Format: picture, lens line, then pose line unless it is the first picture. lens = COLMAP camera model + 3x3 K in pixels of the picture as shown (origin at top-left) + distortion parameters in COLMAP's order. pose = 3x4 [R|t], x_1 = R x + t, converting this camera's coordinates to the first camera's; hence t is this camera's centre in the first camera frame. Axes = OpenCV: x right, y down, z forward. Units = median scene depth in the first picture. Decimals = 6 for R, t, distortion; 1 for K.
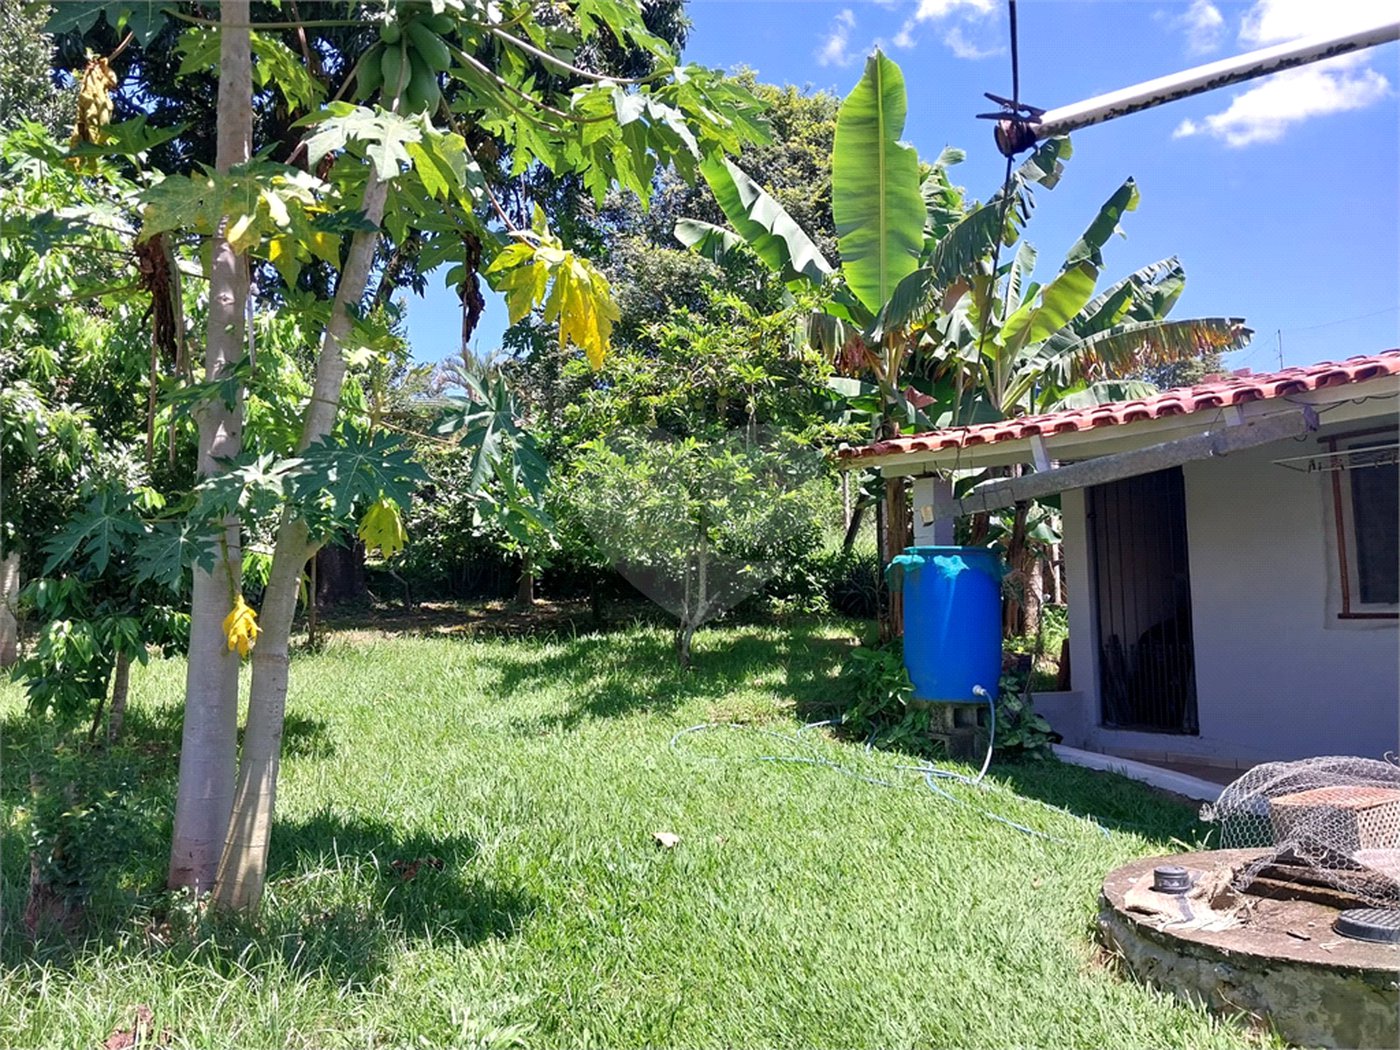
lens RADIAL K [[1115.2, 0, 709.5], [0, 1115.2, 526.0], [0, 0, 1]] dist [0.005432, -0.038358]
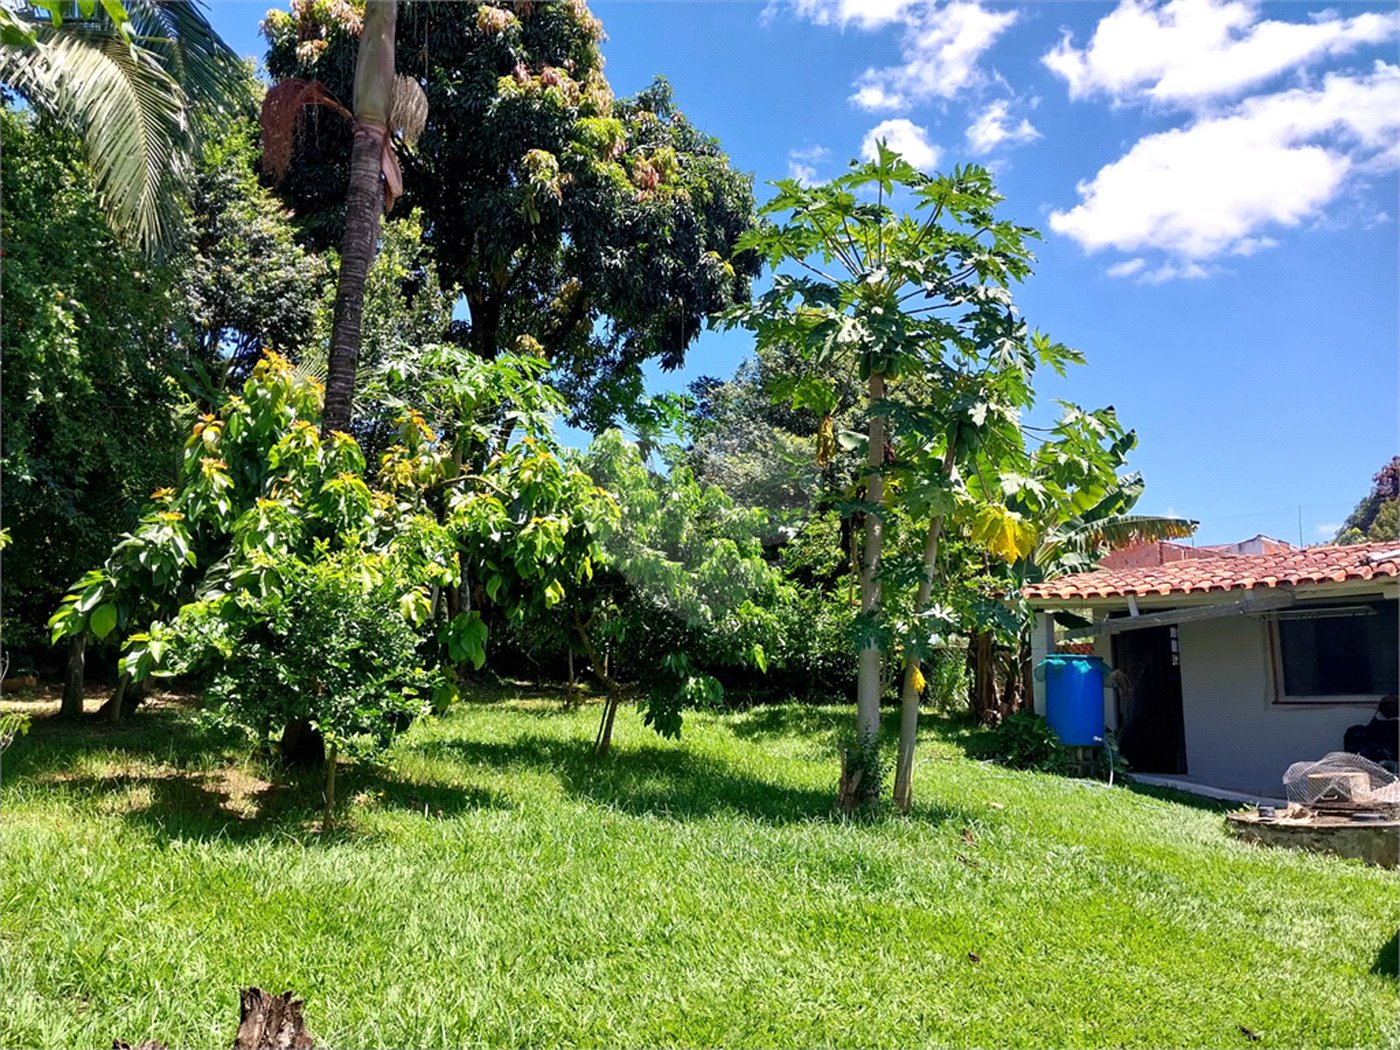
lens RADIAL K [[1115.2, 0, 703.1], [0, 1115.2, 522.8], [0, 0, 1]] dist [0.005432, -0.038358]
pose [[0.983169, 0.057832, 0.173301, -0.258485], [-0.042173, 0.994799, -0.092717, -0.000613], [-0.177762, 0.083848, 0.980495, -0.238046]]
